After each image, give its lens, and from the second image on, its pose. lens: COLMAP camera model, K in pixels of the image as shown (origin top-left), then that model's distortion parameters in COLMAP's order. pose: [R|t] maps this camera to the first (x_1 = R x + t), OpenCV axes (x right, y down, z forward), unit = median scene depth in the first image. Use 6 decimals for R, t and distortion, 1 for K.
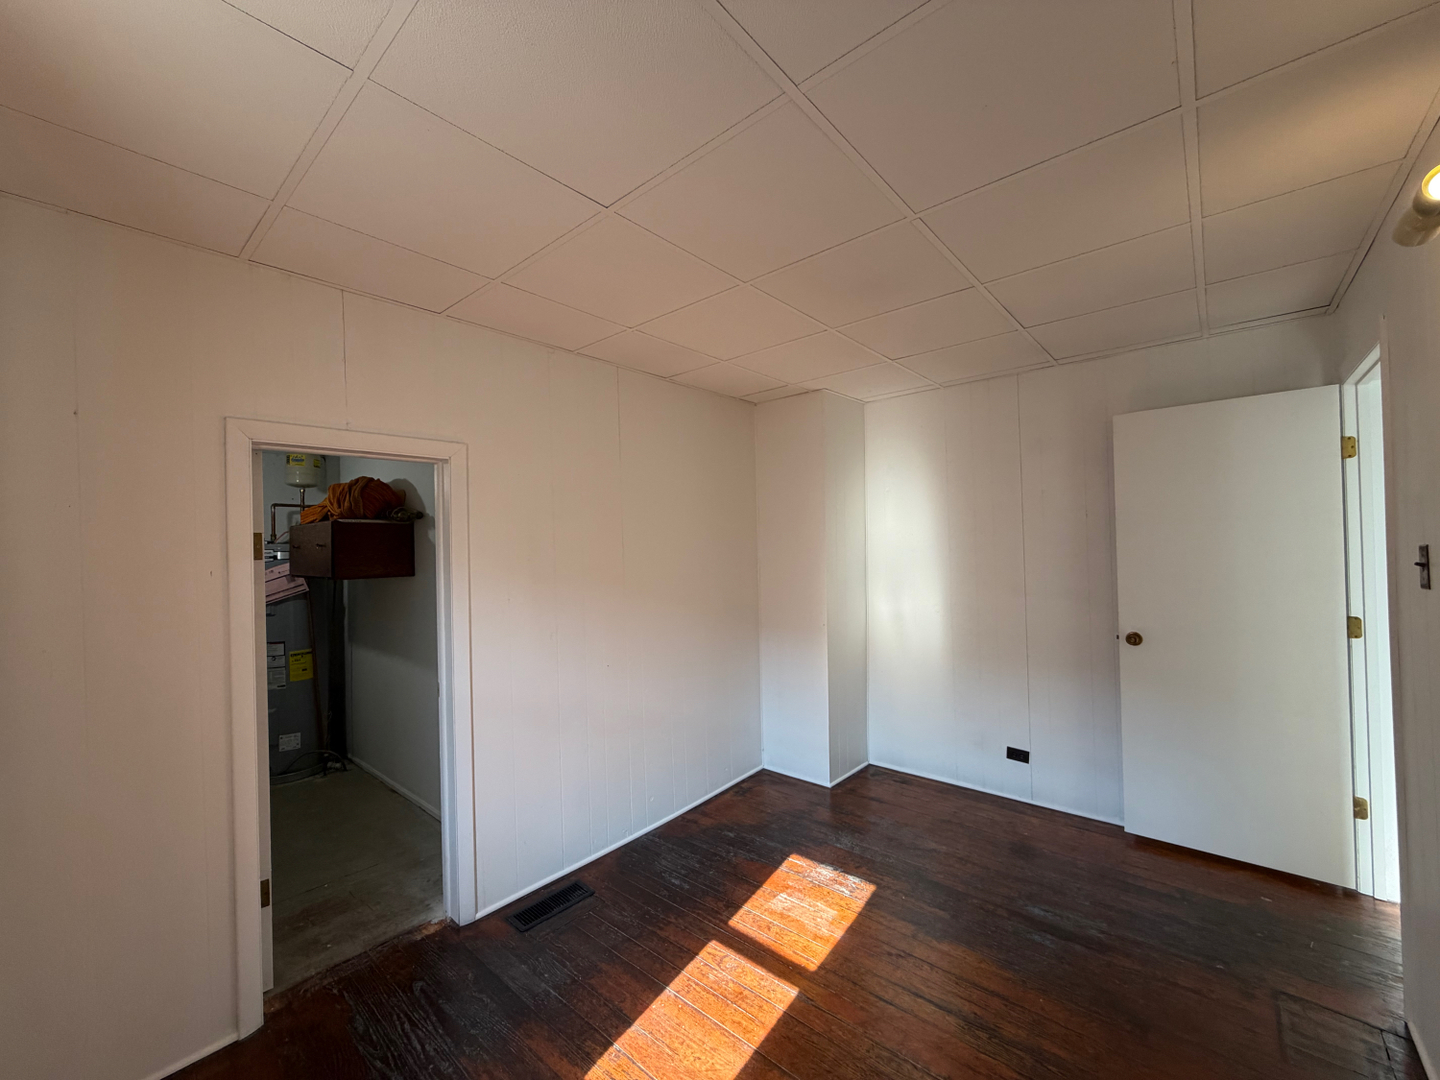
lens RADIAL K [[576.4, 0, 716.3], [0, 576.4, 540.2], [0, 0, 1]] dist [0.002343, 0.000120]
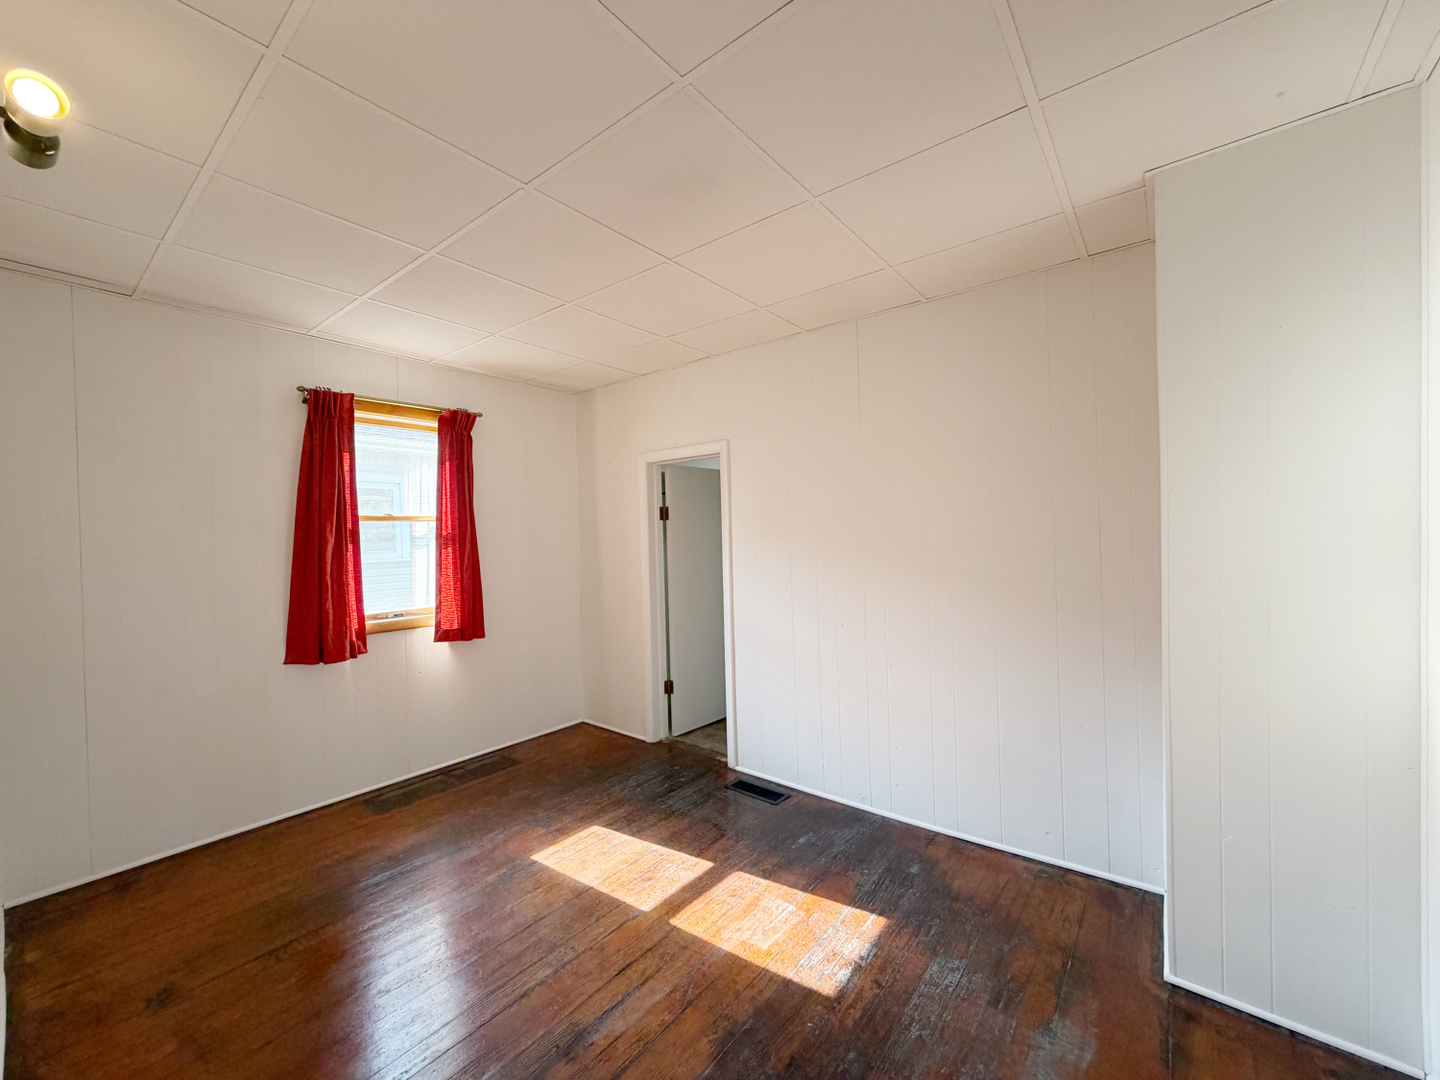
lens RADIAL K [[576.4, 0, 716.3], [0, 576.4, 540.2], [0, 0, 1]] dist [0.002343, 0.000120]
pose [[0.041172, 0.031334, -0.998661, 0.991994], [0.025894, 0.999139, 0.032416, 0.037186], [0.998816, -0.027194, 0.040325, 0.901001]]
